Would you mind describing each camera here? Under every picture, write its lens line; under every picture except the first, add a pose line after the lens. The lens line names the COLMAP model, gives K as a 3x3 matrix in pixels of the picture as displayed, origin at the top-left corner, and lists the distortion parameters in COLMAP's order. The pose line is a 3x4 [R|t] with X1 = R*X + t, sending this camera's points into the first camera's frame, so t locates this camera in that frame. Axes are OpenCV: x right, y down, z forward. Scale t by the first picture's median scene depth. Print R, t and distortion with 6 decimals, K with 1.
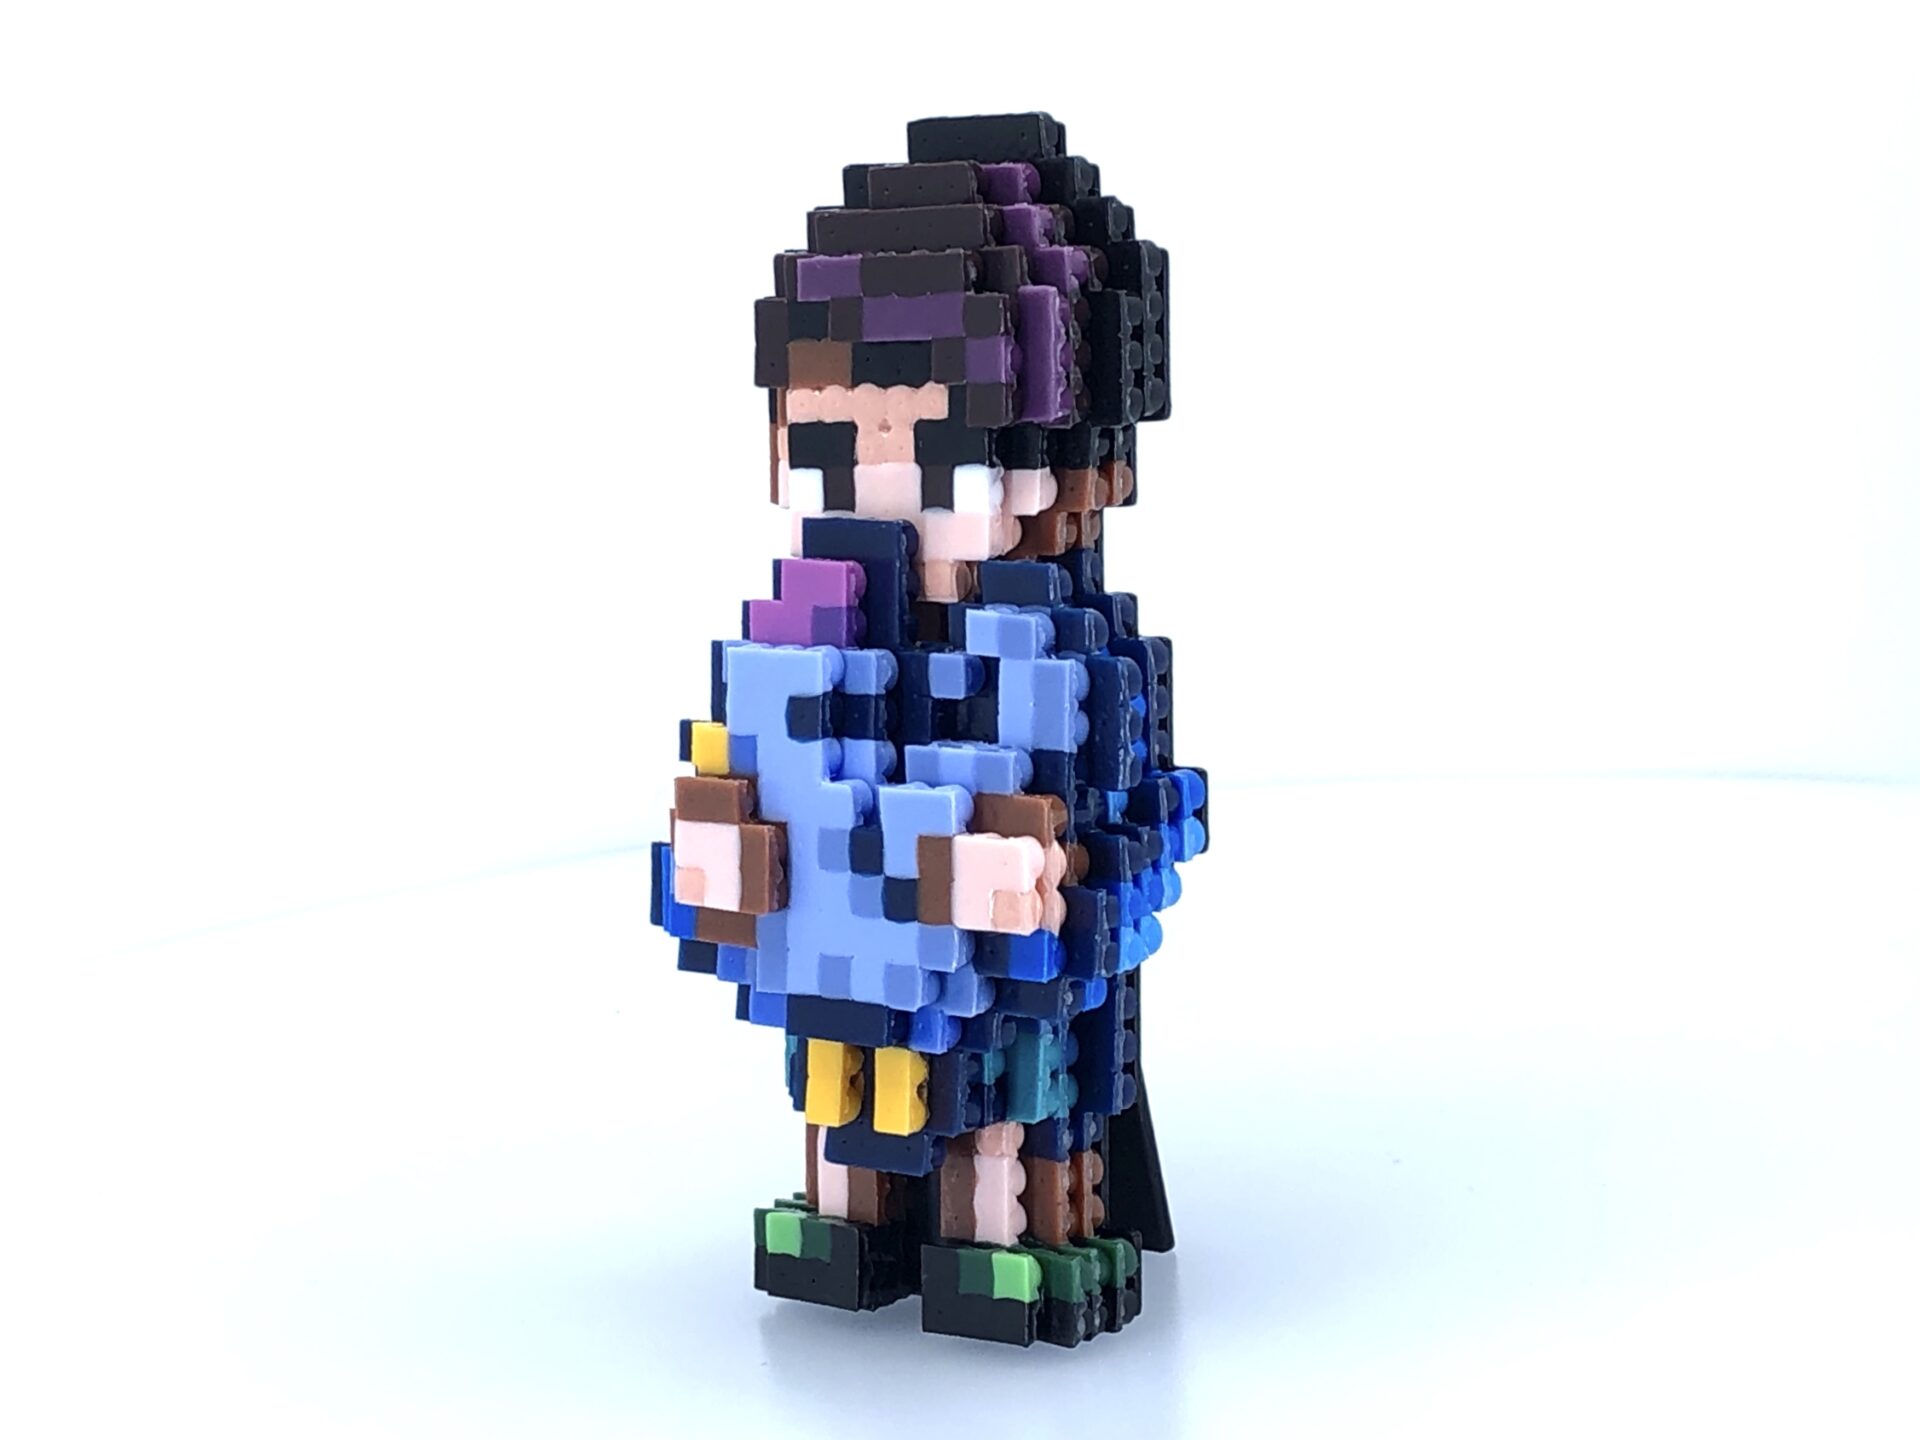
lens RADIAL K [[4347.6, 0, 957.8], [0, 4347.6, 618.7], [0, 0, 1]] dist [0.010918, 0.072399]
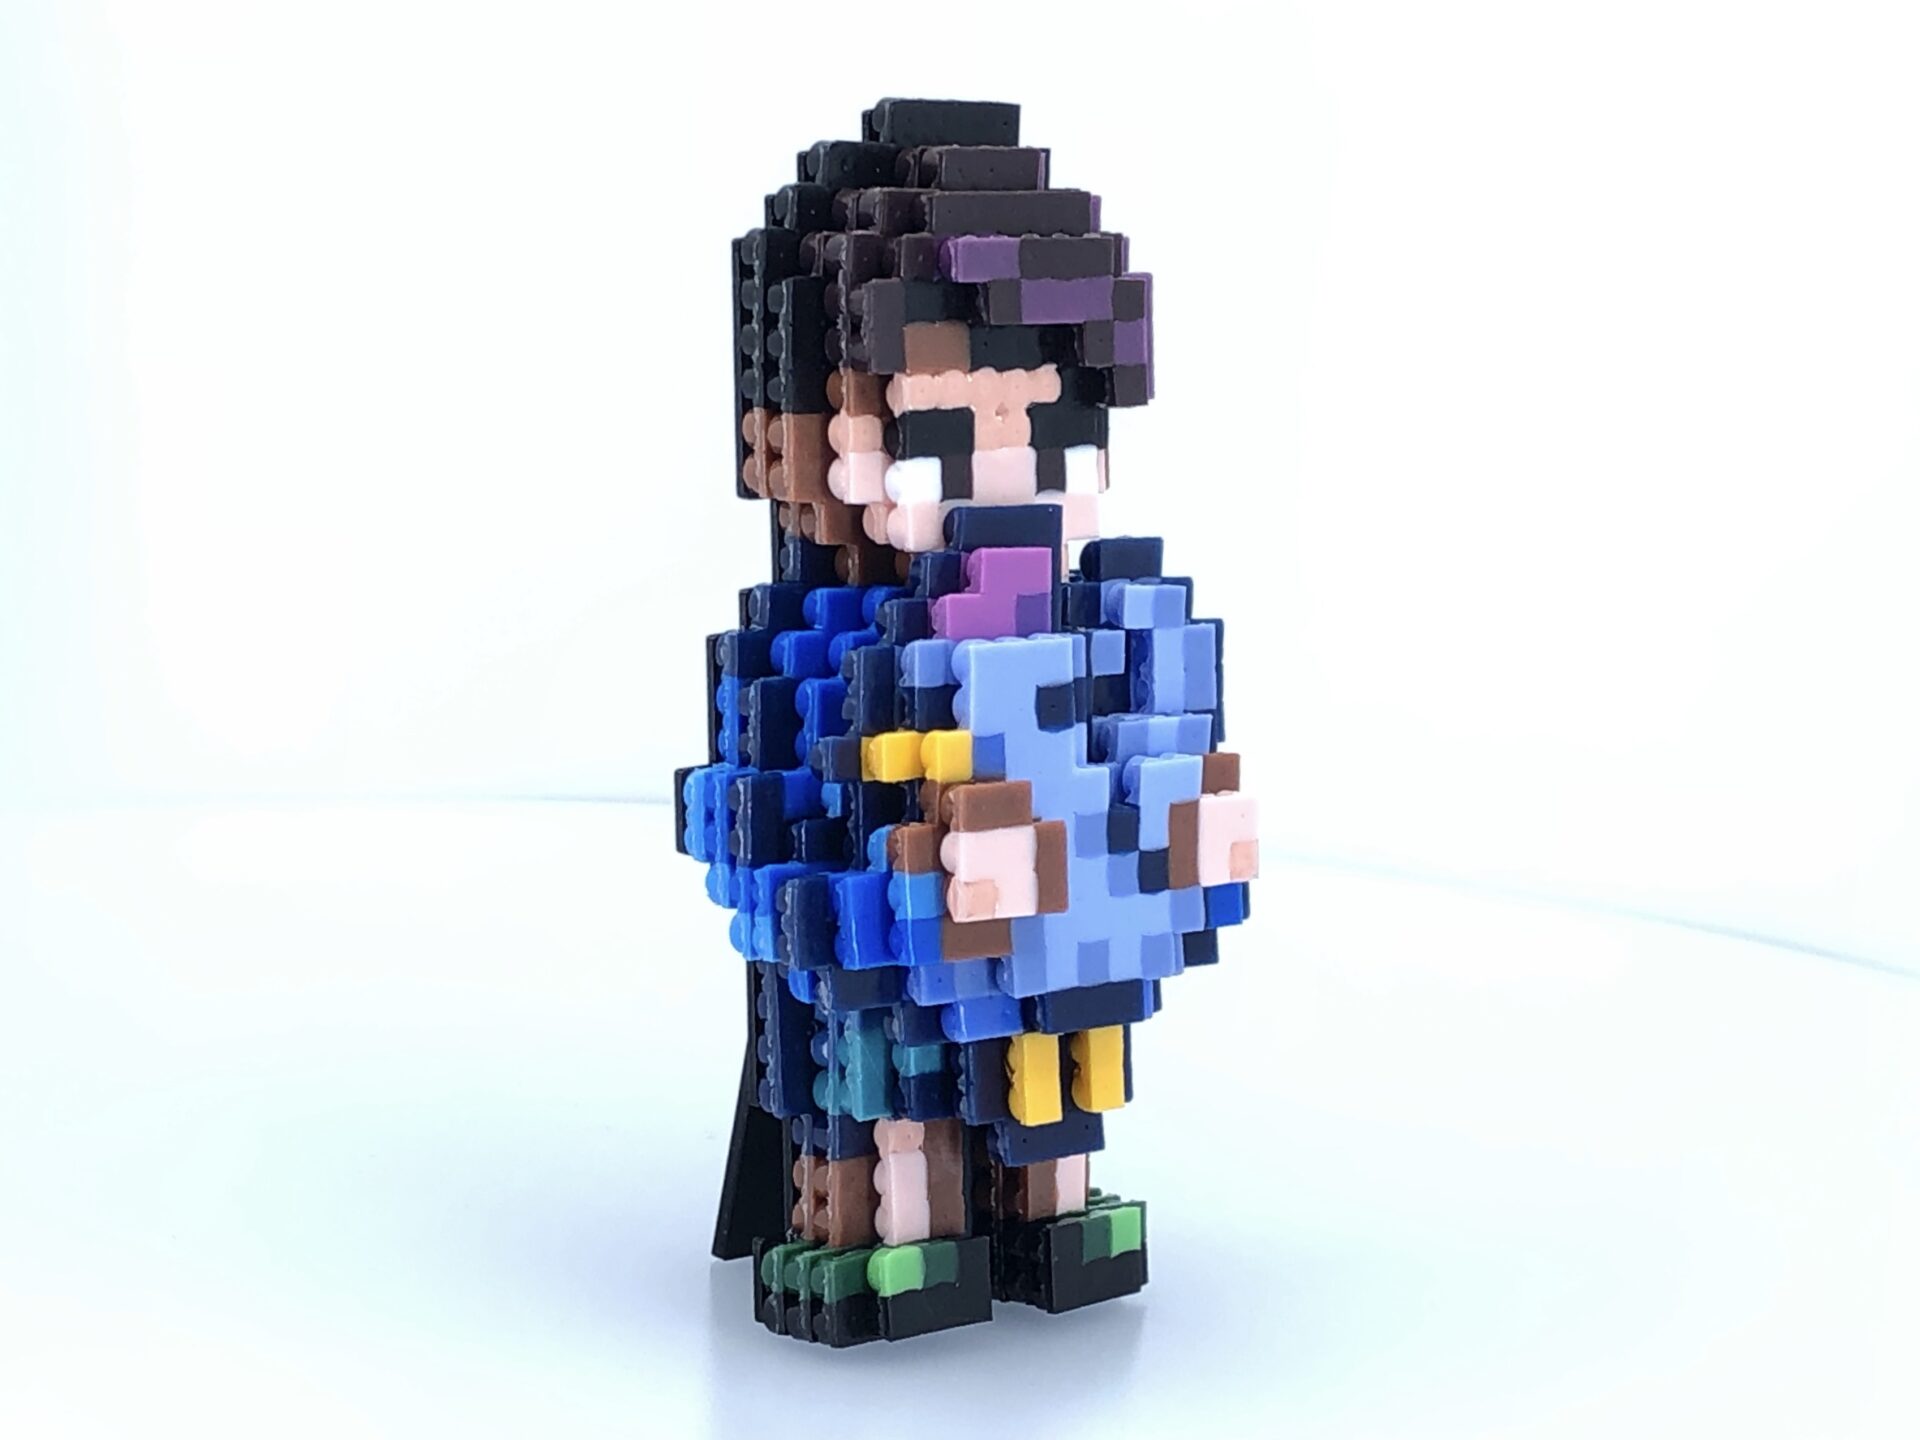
lens RADIAL K [[4484.9, 0, 962.0], [0, 4484.9, 512.2], [0, 0, 1]] dist [0.058502, 0.032125]
pose [[0.129954, -0.032914, 0.990974, -1.038267], [0.069553, 0.997289, 0.024003, -0.046697], [-0.989078, 0.065806, 0.131891, 0.883170]]
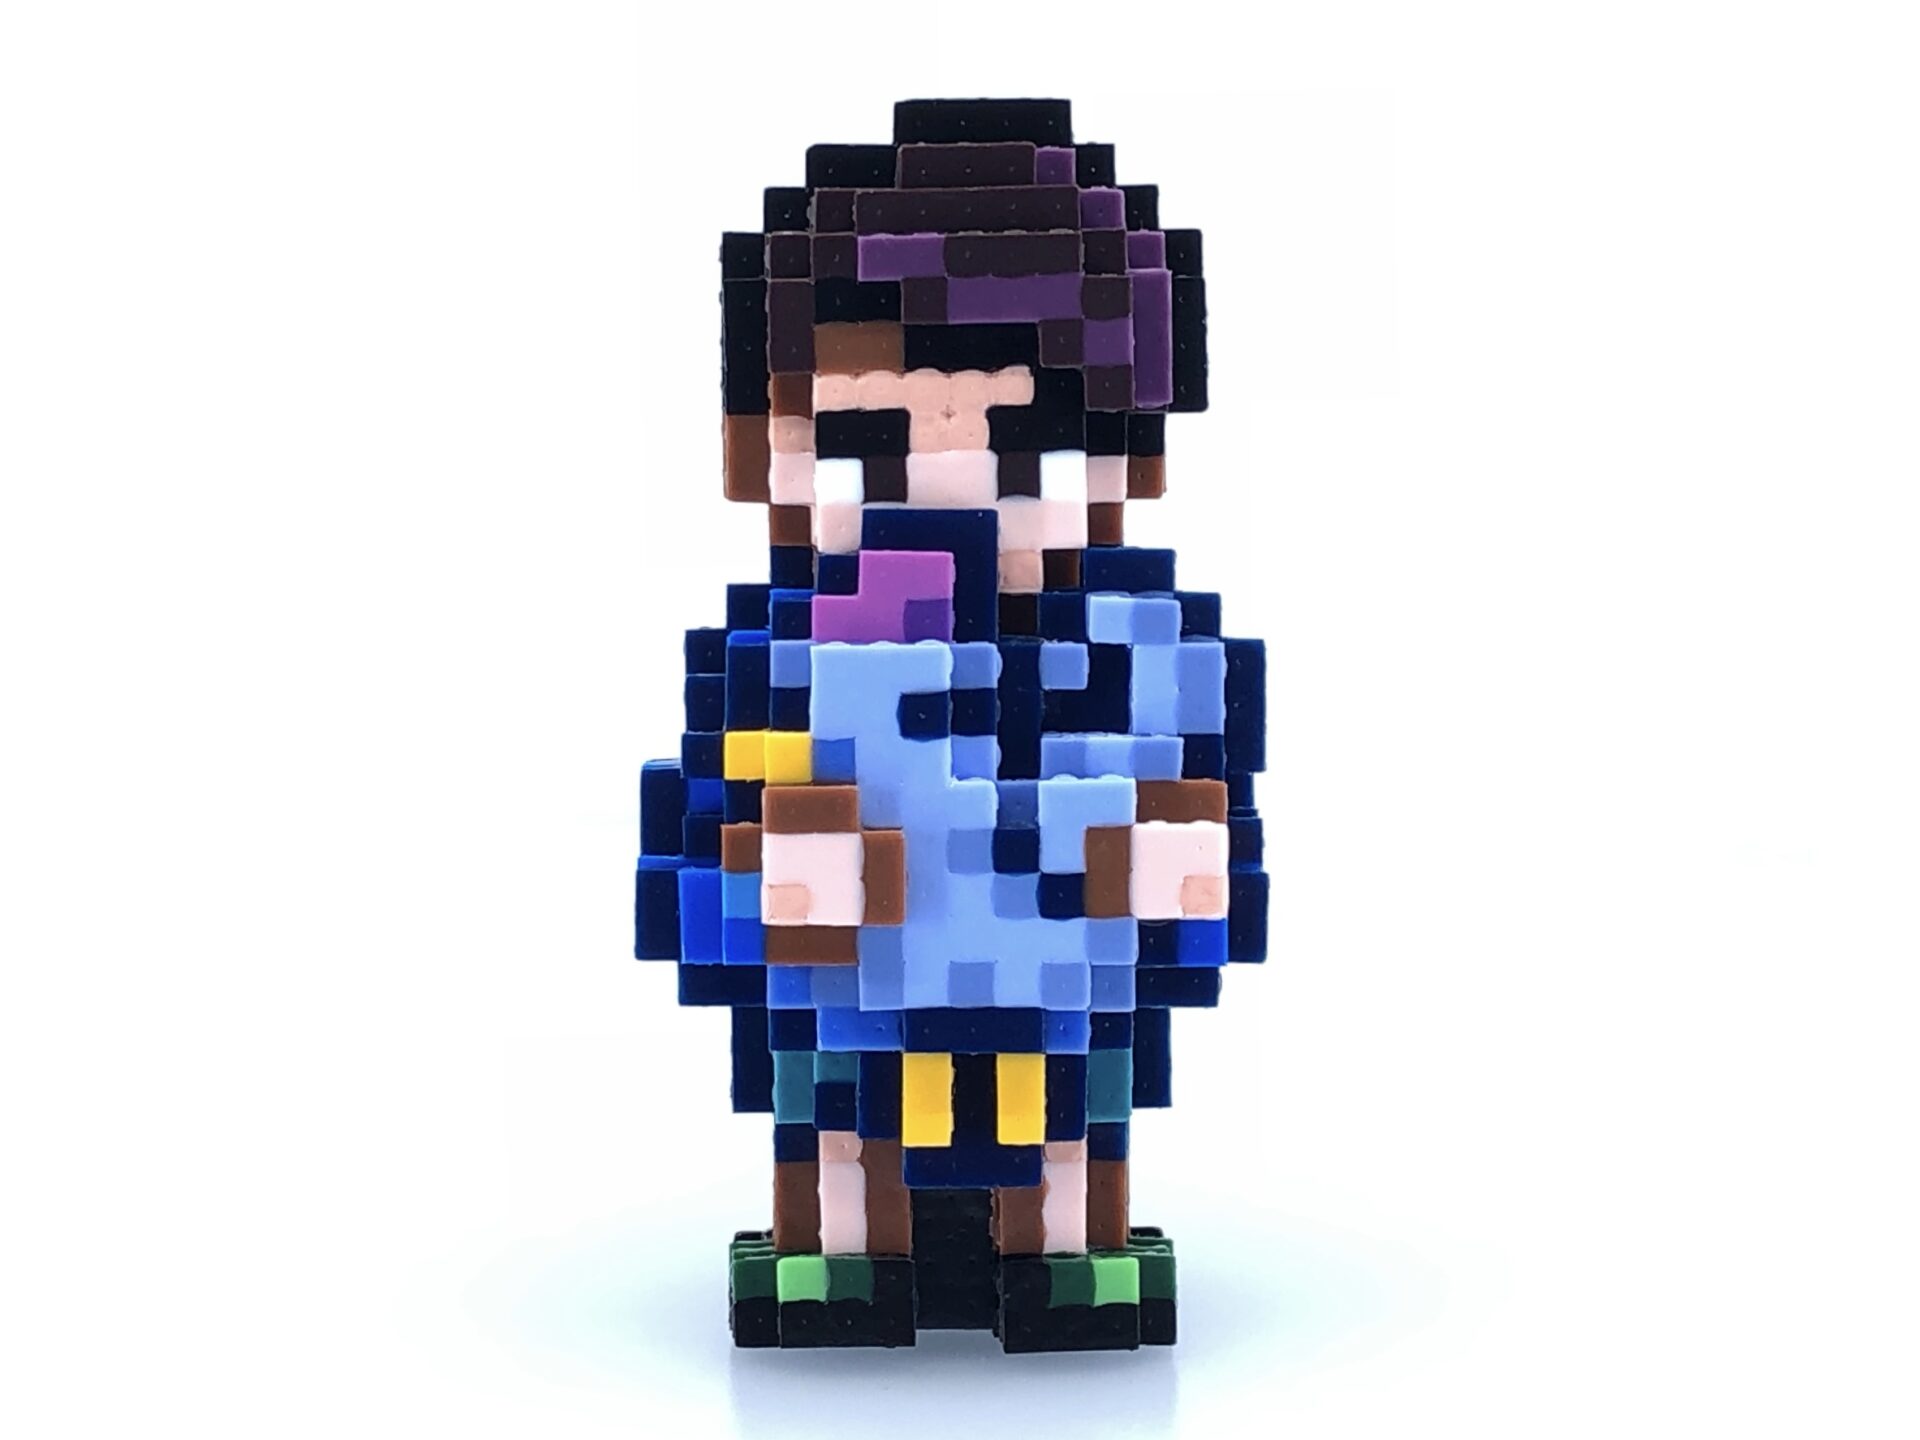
lens RADIAL K [[4484.9, 0, 962.0], [0, 4484.9, 512.2], [0, 0, 1]] dist [0.058502, 0.032125]
pose [[0.768210, -0.002109, 0.640194, -0.656741], [0.040251, 0.998175, -0.045011, 0.022901], [-0.638931, 0.060346, 0.766893, 0.238567]]
